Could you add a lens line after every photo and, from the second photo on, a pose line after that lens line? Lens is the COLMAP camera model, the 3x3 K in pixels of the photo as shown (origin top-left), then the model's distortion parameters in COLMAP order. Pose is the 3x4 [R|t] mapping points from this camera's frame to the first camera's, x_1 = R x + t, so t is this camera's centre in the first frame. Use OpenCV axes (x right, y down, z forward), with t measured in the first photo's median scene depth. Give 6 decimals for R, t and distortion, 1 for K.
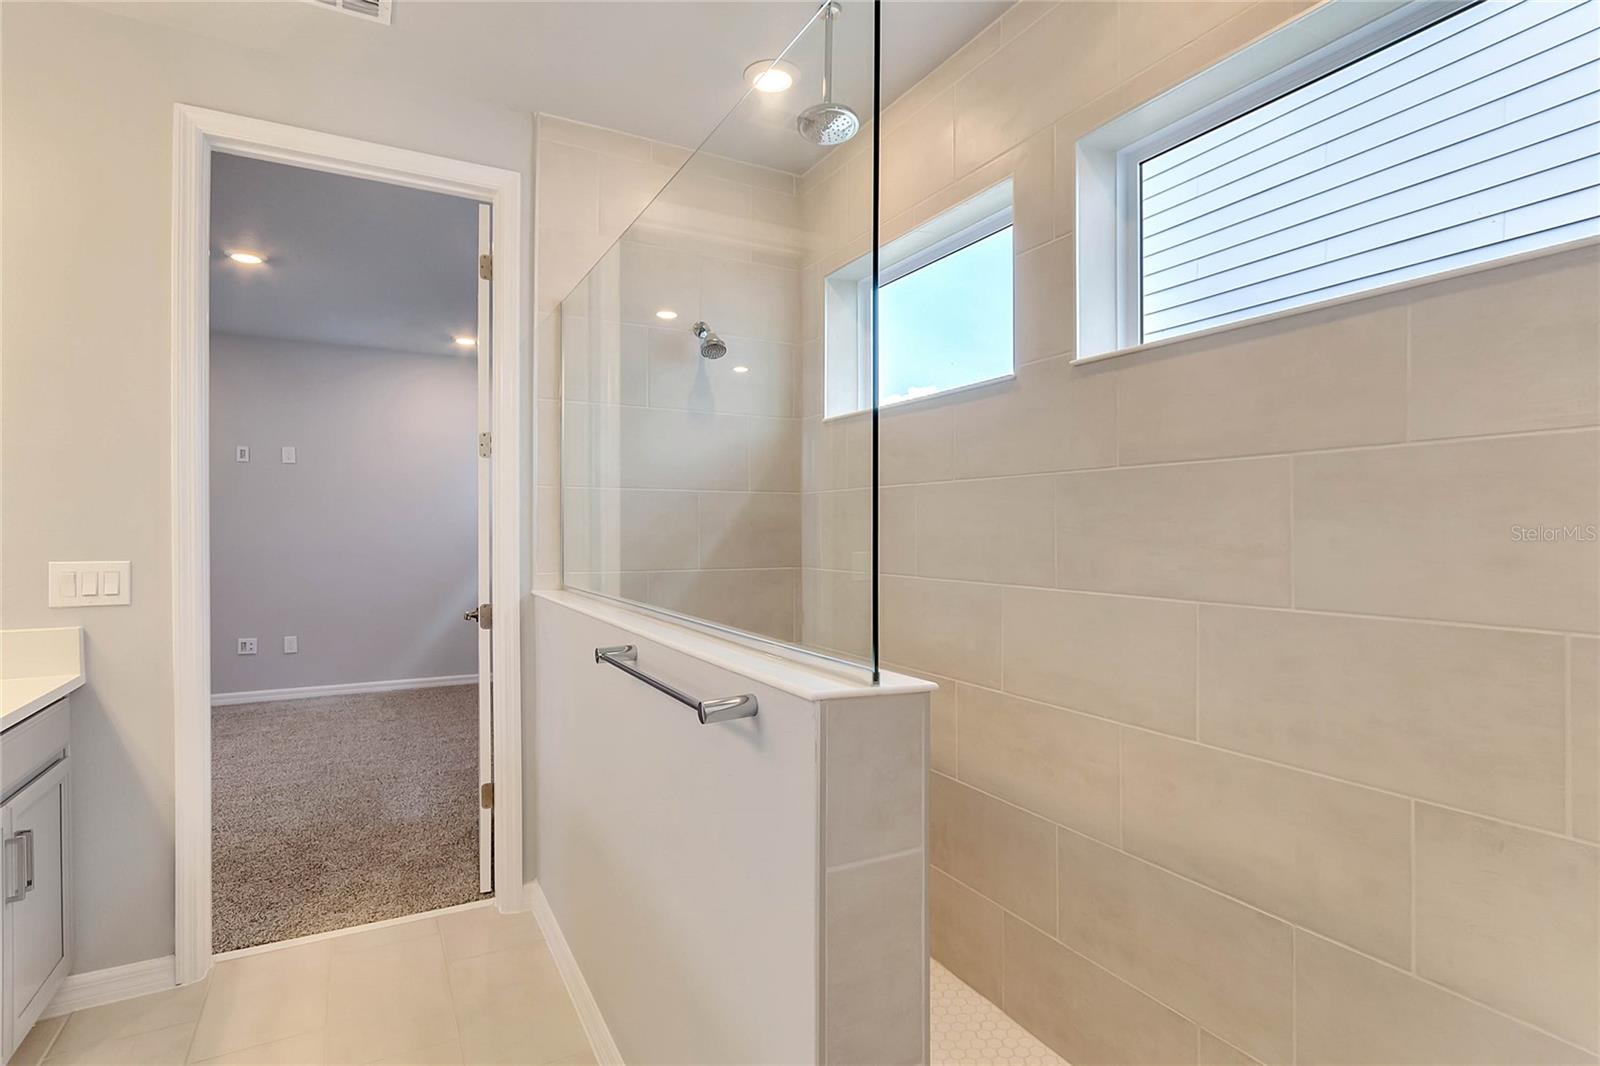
lens RADIAL K [[836.1, 0, 802.6], [0, 836.1, 531.7], [0, 0, 1]] dist [-0.002659, 0.001055]
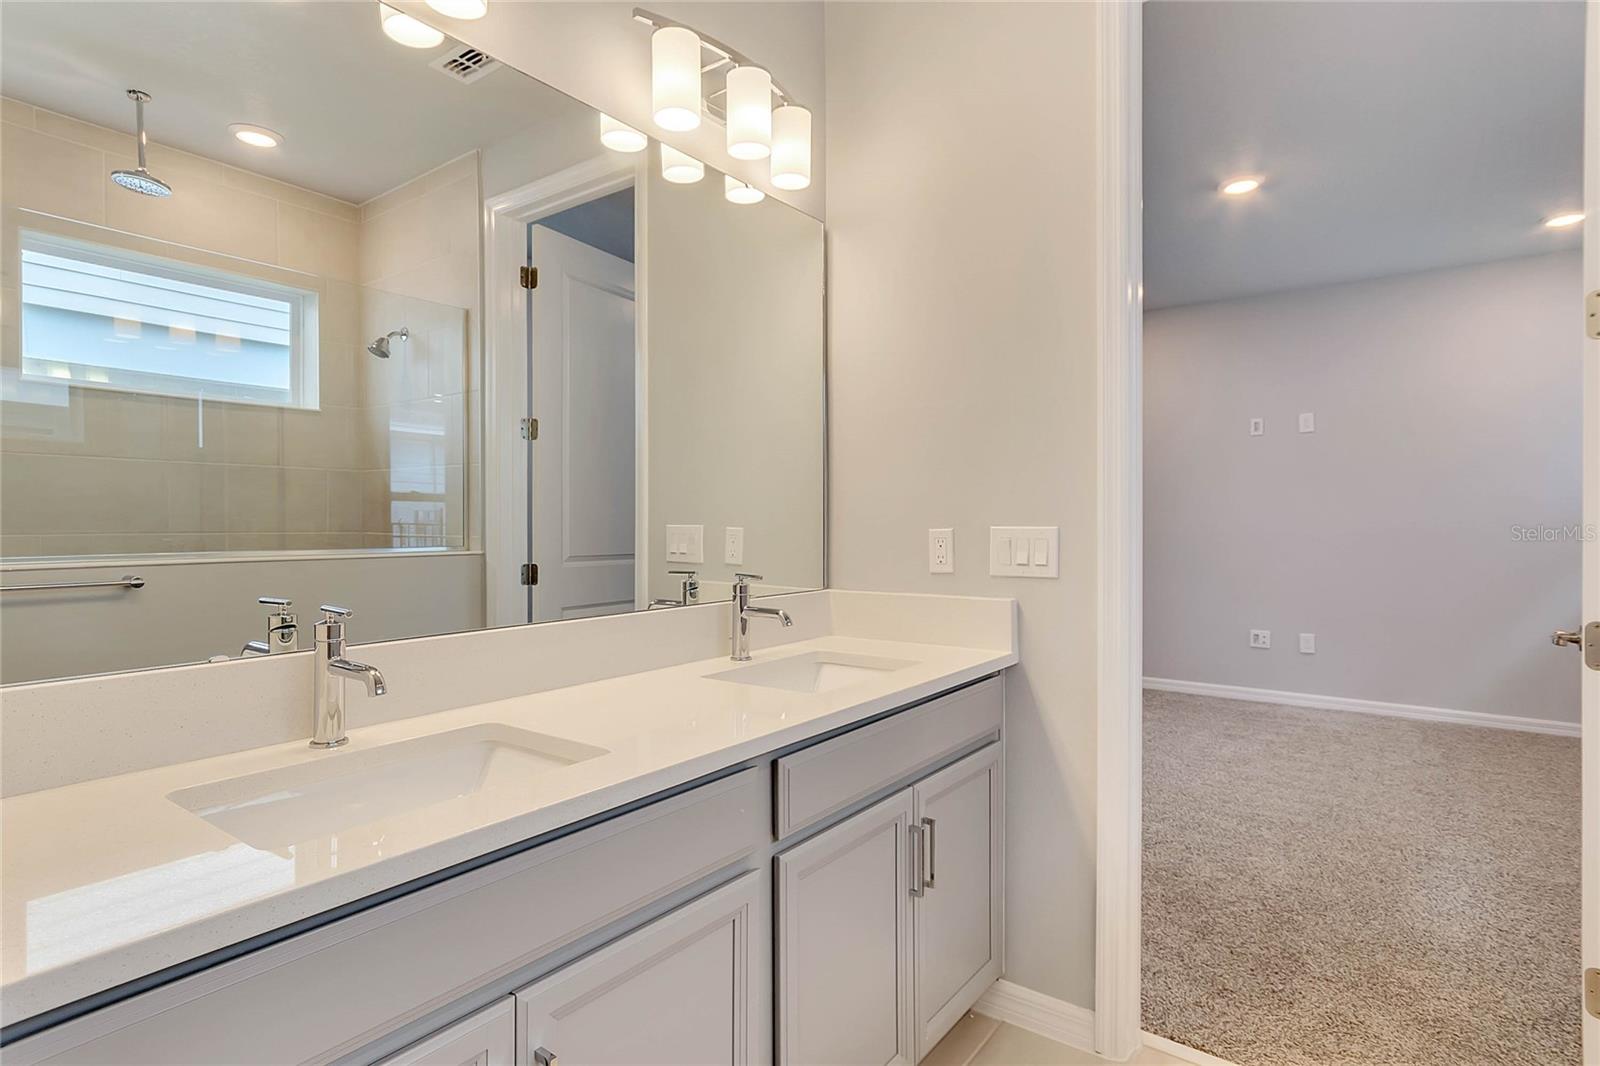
lens RADIAL K [[836.1, 0, 796.8], [0, 836.1, 529.2], [0, 0, 1]] dist [-0.002659, 0.001055]
pose [[0.425048, 0.008181, -0.905134, -0.097511], [-0.003077, 0.999966, 0.007593, 0.021233], [0.905166, -0.000442, 0.425058, 0.264404]]
